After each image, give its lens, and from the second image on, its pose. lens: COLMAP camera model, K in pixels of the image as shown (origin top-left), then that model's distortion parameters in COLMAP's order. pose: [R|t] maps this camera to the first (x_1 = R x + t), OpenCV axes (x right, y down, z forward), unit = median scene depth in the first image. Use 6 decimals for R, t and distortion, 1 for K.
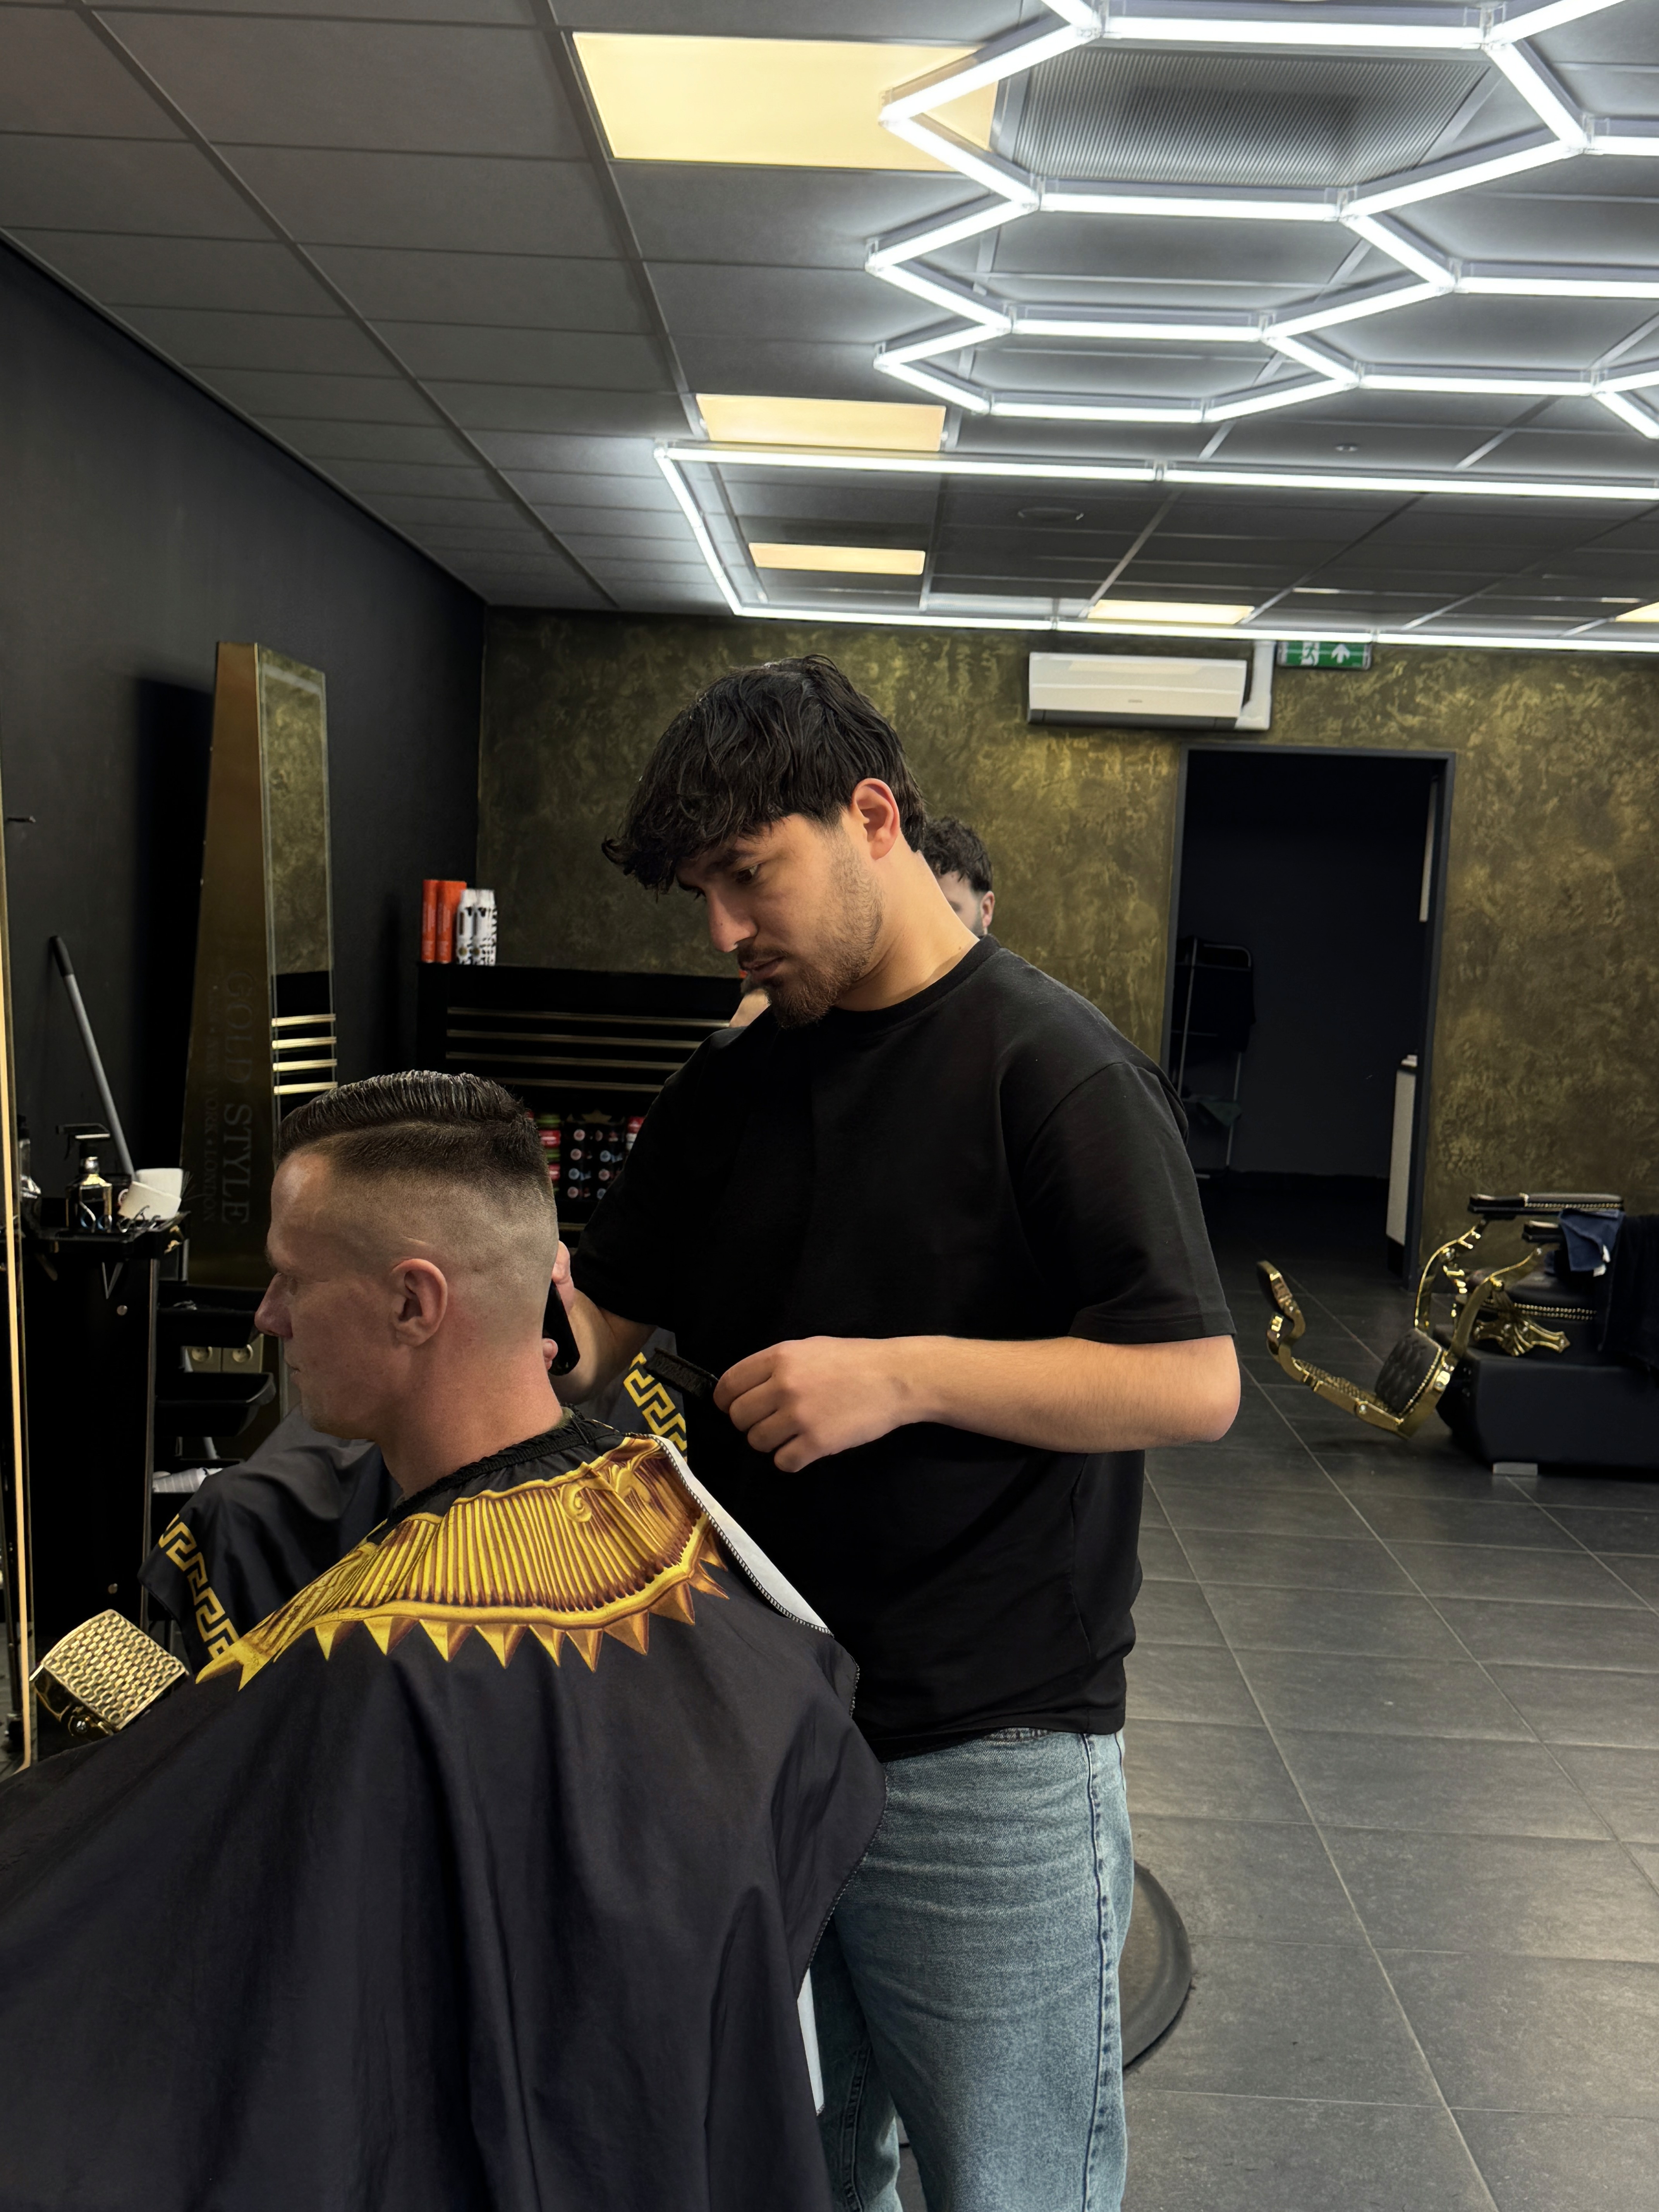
lens RADIAL K [[2549.0, 0, 821.1], [0, 2549.0, 1120.9], [0, 0, 1]] dist [0.081238, 0.000000]
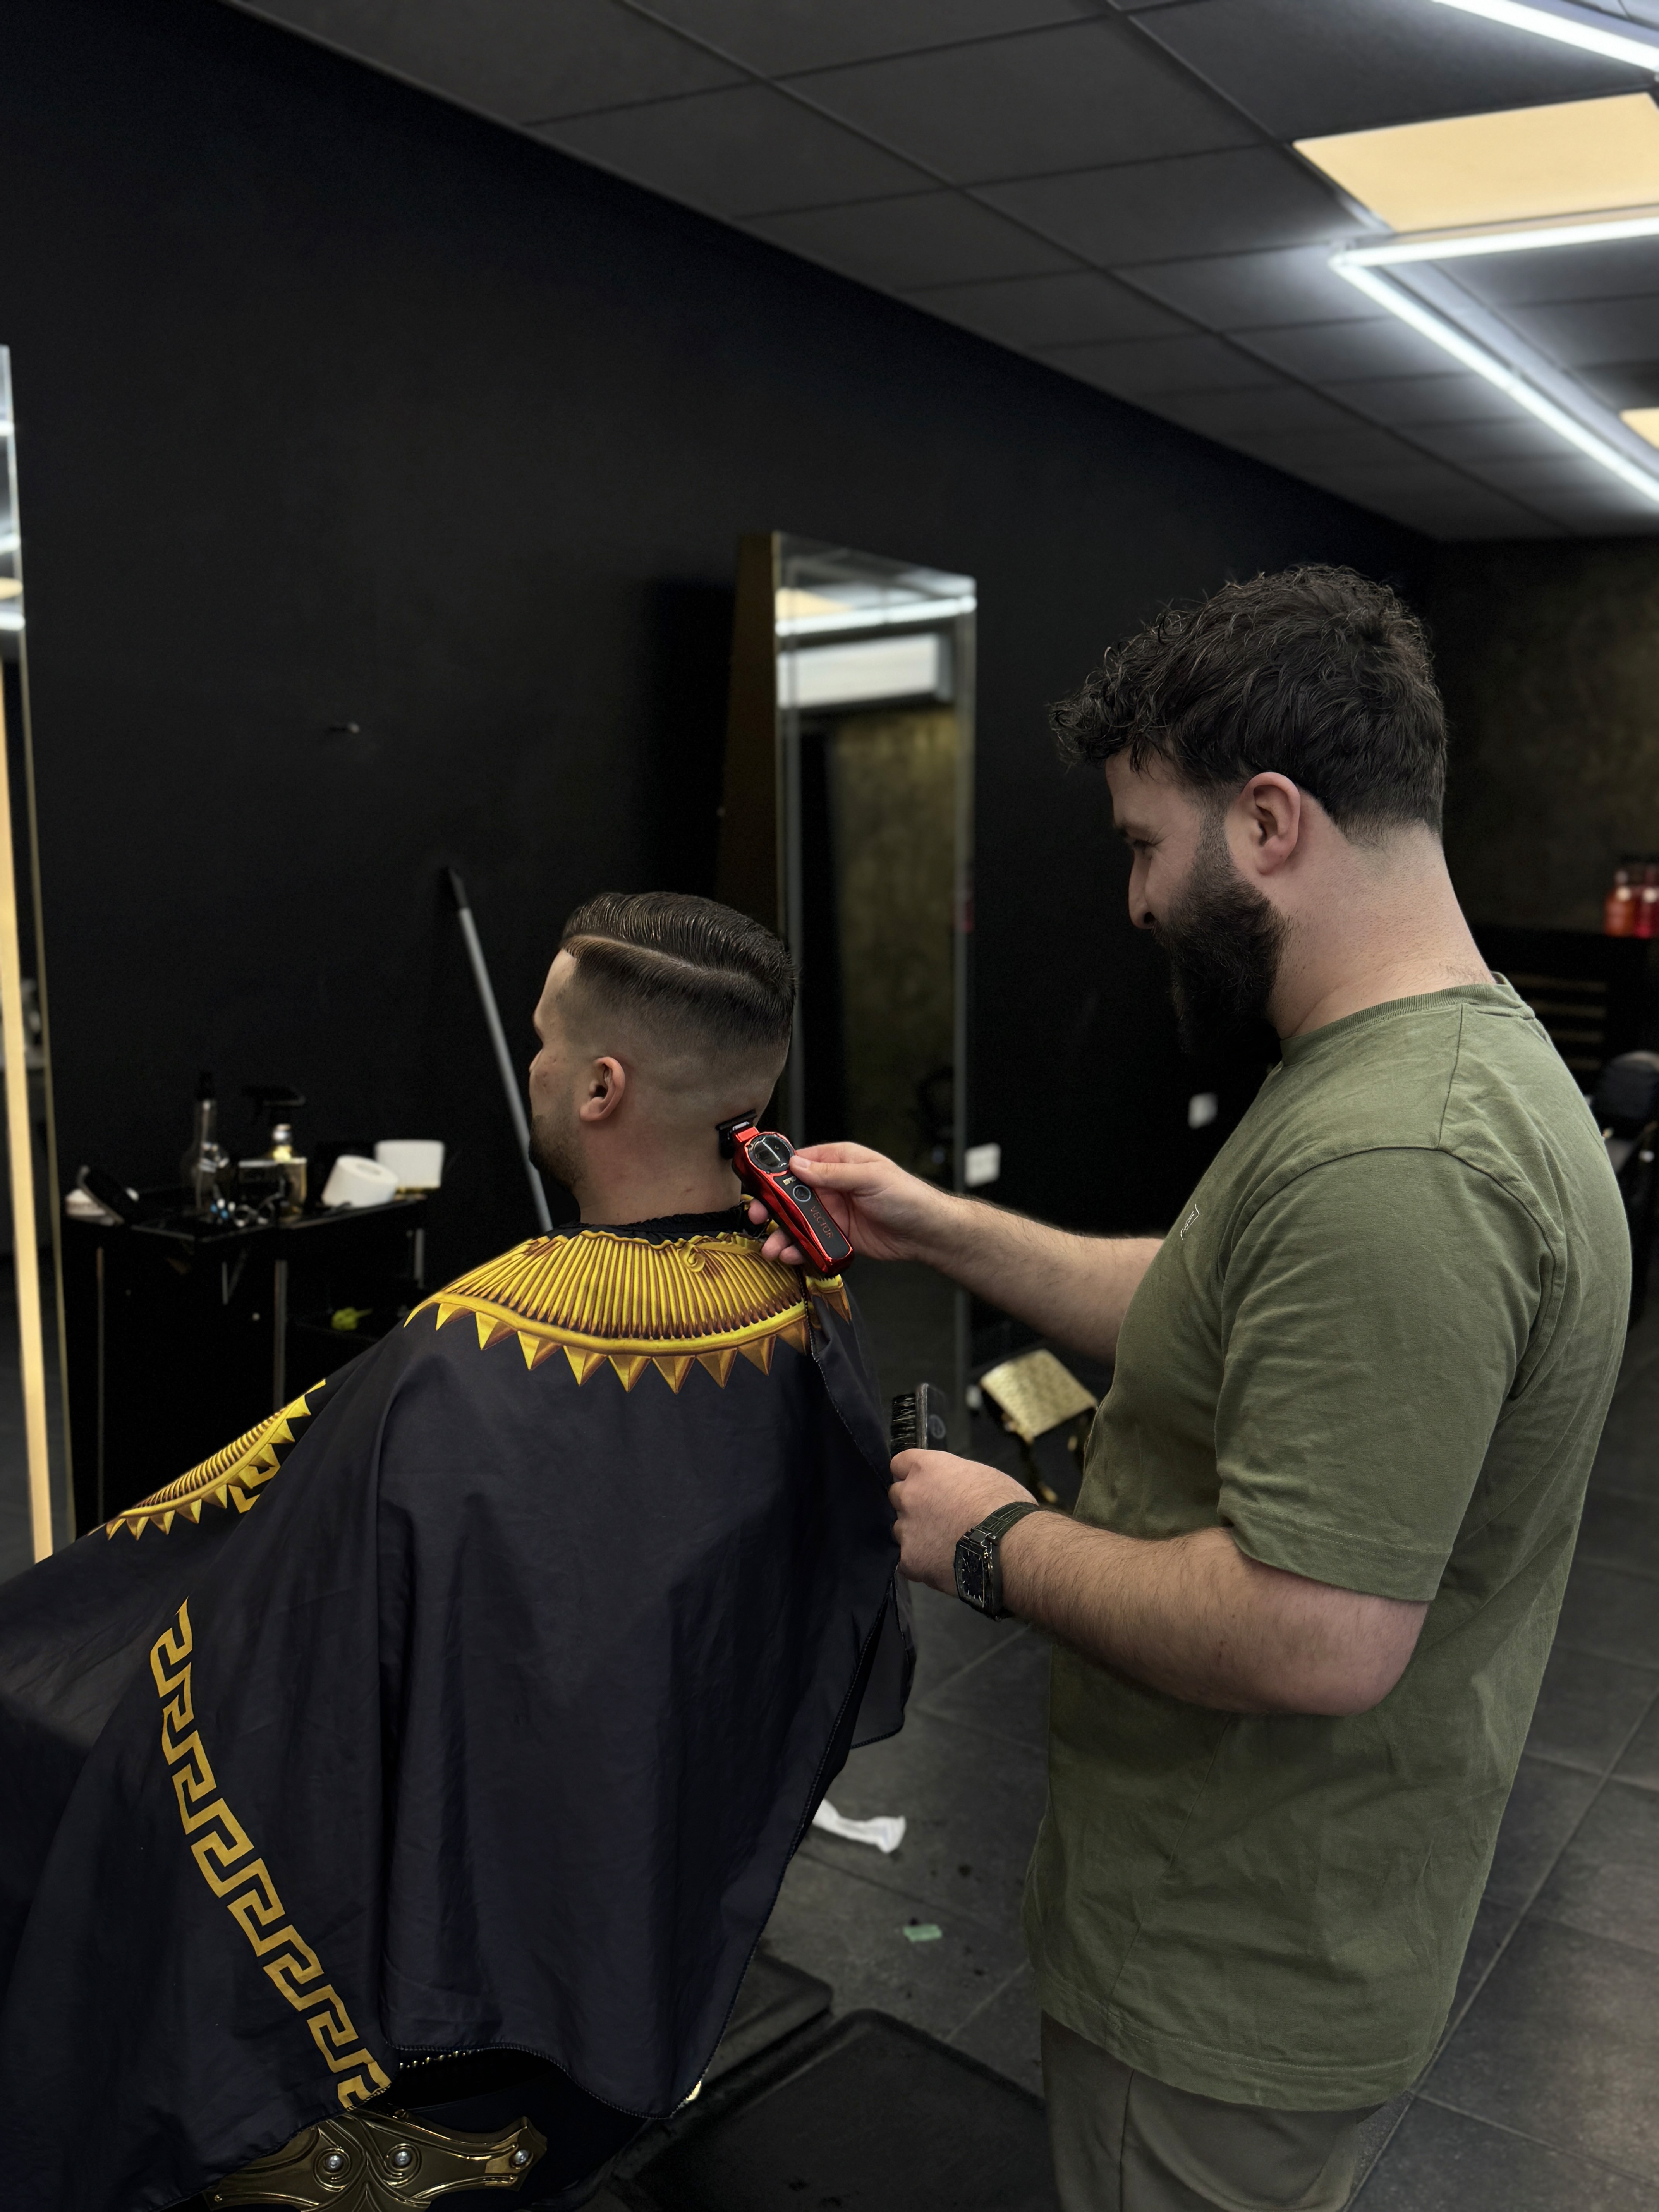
lens RADIAL K [[2081.5, 0, 871.7], [0, 2081.5, 1116.4], [0, 0, 1]] dist [0.007605, 0.000000]
pose [[0.858205, 0.066009, -0.509045, 0.098131], [-0.049331, 0.997713, 0.046208, -0.011457], [0.510931, -0.014544, 0.859498, 0.215103]]
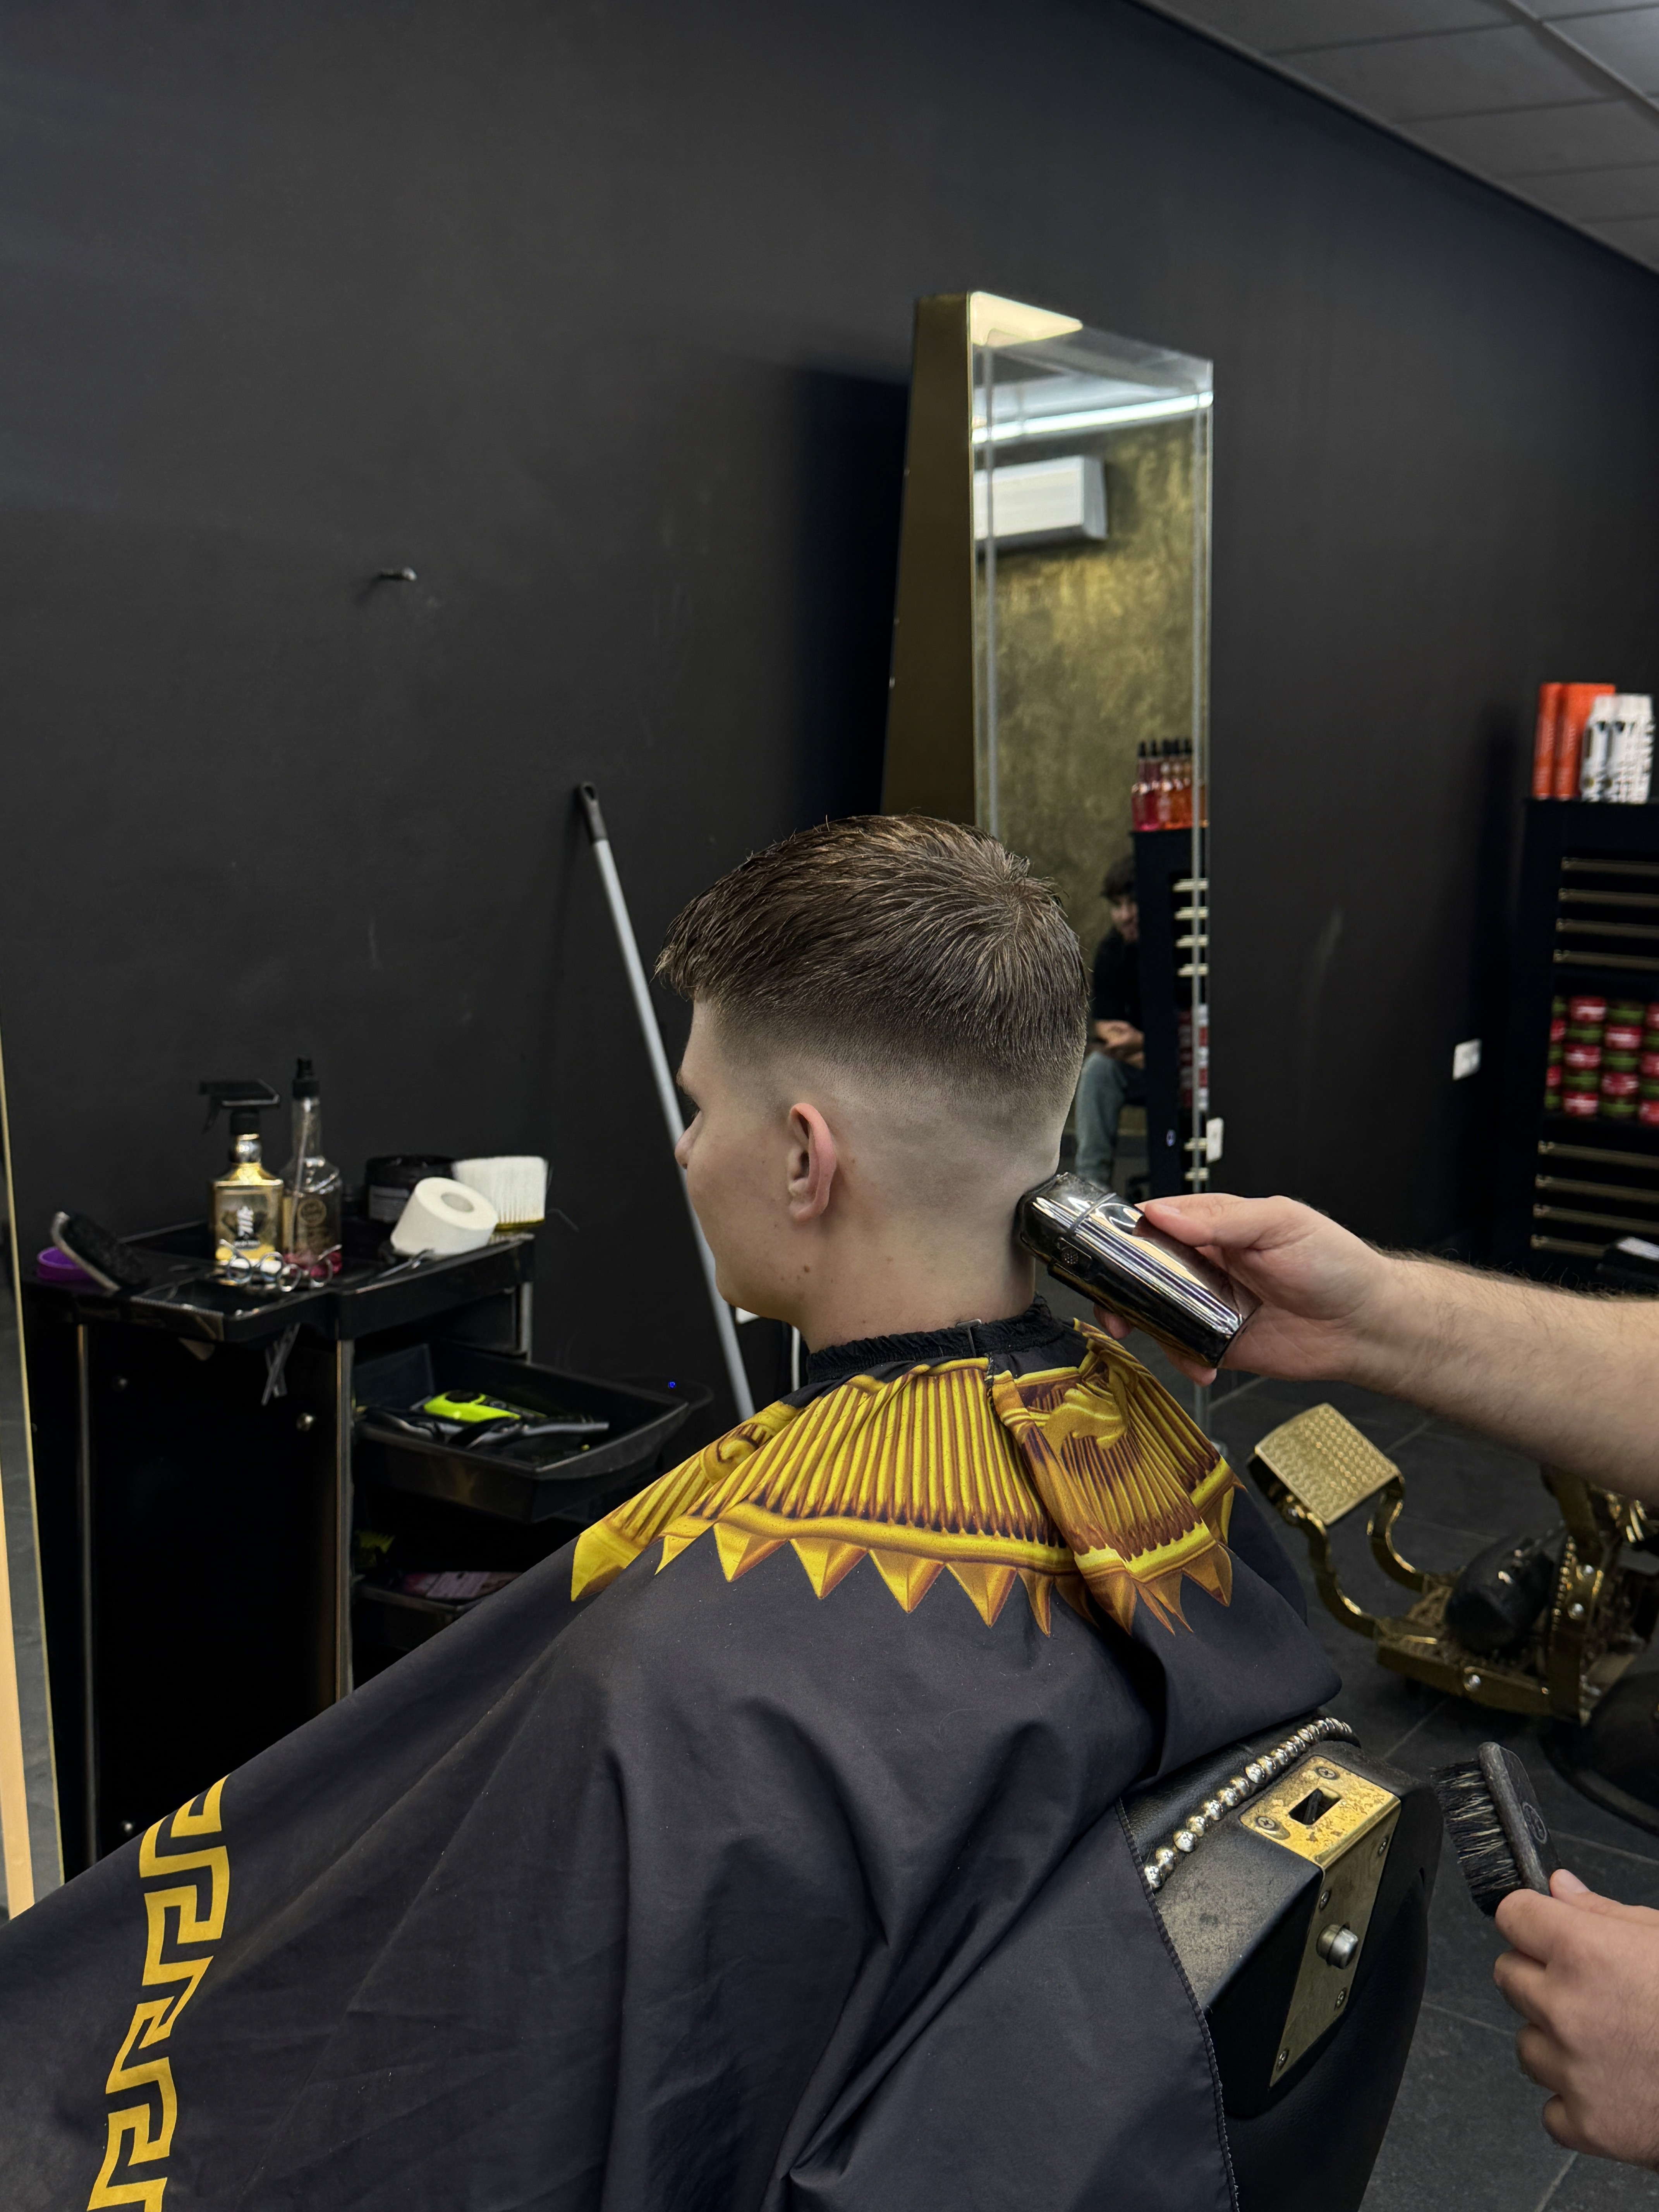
lens RADIAL K [[2390.5, 0, 844.8], [0, 2390.5, 1116.0], [0, 0, 1]] dist [0.049929, 0.000000]
pose [[0.833238, 0.077320, -0.547481, 0.053365], [-0.037832, 0.995826, 0.083061, -0.016845], [0.551618, -0.048497, 0.832686, 0.251495]]
